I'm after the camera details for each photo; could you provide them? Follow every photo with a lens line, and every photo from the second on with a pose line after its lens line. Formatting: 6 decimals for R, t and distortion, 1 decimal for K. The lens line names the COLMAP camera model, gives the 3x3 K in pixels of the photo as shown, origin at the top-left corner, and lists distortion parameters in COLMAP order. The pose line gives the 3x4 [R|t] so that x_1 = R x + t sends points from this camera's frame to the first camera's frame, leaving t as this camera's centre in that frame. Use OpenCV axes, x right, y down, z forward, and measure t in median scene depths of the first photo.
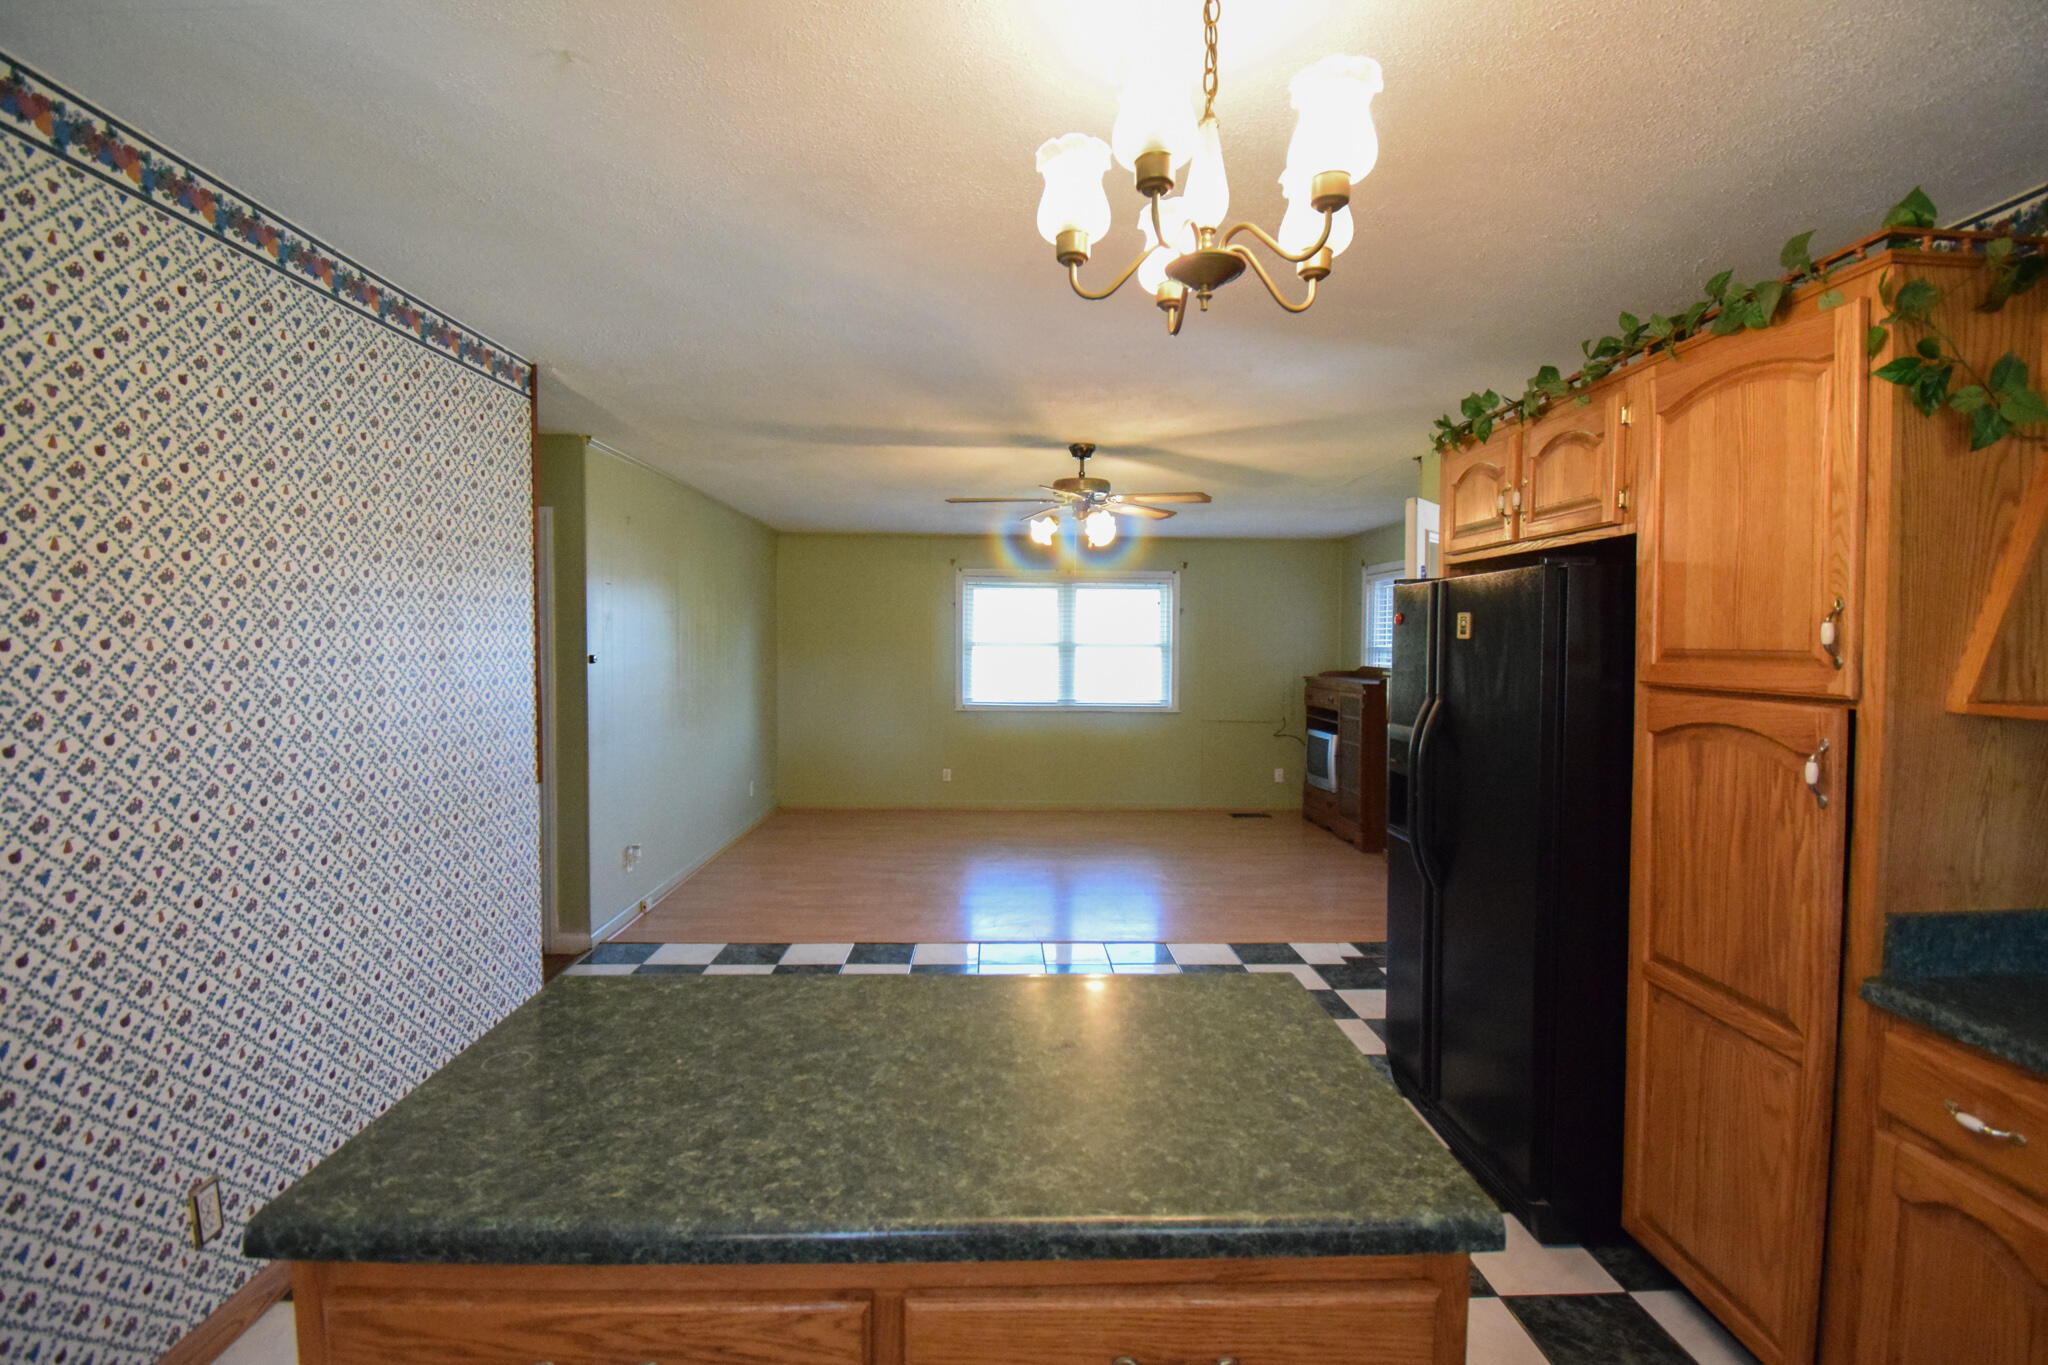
lens RADIAL K [[904.1, 0, 1020.9], [0, 904.1, 676.2], [0, 0, 1]] dist [0.003383, -0.015840]
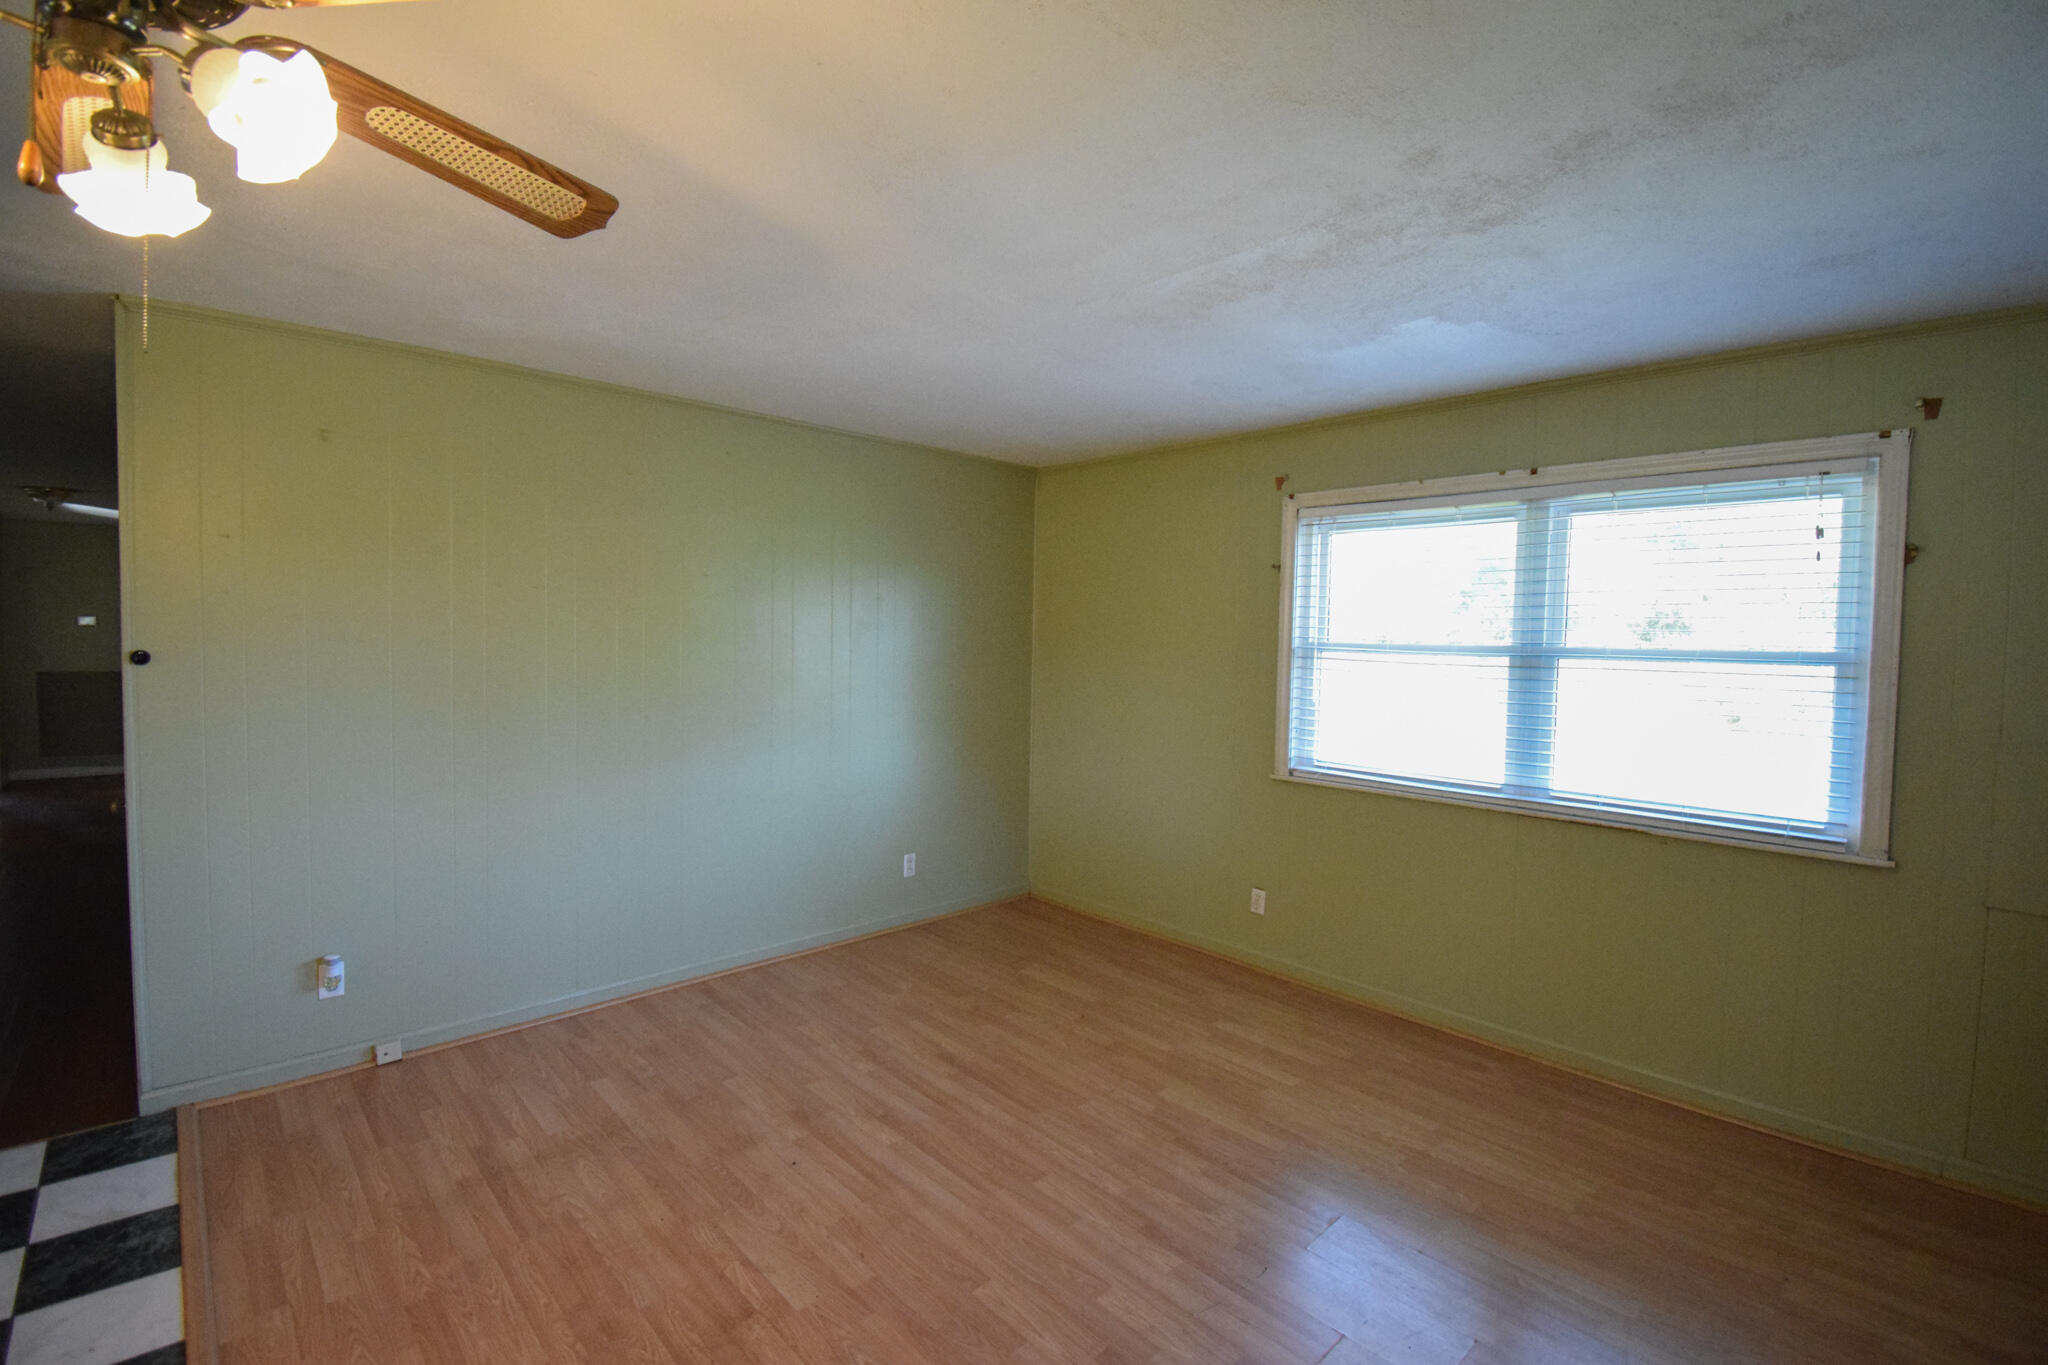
lens RADIAL K [[904.1, 0, 1020.9], [0, 904.1, 676.2], [0, 0, 1]] dist [0.003383, -0.015840]
pose [[0.660832, 0.036943, -0.749624, 0.221359], [-0.036933, 0.999178, 0.016683, -0.023349], [0.749624, 0.016661, 0.661654, 0.592253]]
